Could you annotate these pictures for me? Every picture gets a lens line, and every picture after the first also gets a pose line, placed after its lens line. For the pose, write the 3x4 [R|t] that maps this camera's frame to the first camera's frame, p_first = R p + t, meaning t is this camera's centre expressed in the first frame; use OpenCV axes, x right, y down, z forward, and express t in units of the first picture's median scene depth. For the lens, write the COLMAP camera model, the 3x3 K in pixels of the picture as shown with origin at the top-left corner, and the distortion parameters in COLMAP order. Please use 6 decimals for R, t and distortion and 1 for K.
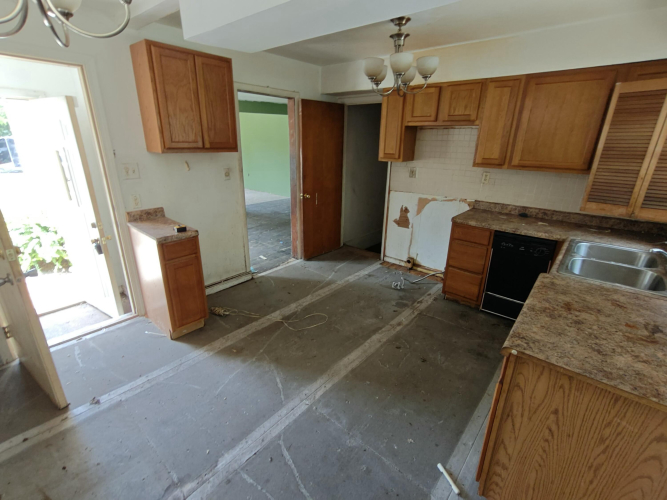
lens RADIAL K [[315.1, 0, 334.1], [0, 315.1, 251.1], [0, 0, 1]] dist [0.001144, -0.000076]
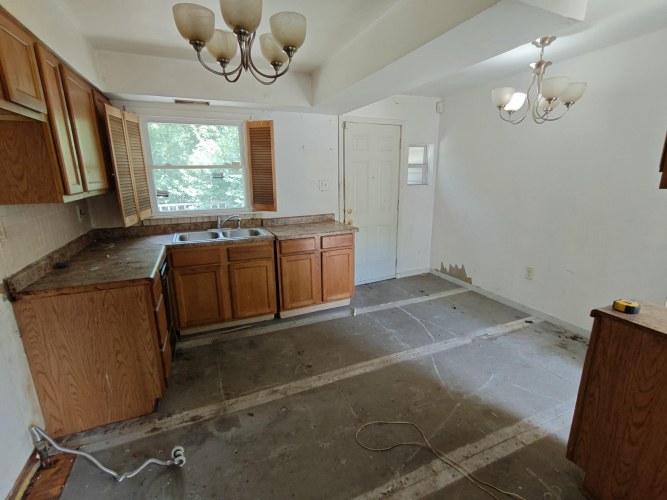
lens RADIAL K [[315.1, 0, 335.1], [0, 315.1, 250.4], [0, 0, 1]] dist [0.001144, -0.000076]
pose [[-0.899988, -0.113168, 0.420968, -0.238719], [0.140939, 0.838303, 0.526673, -0.499844], [-0.412502, 0.533330, -0.738513, 1.513130]]
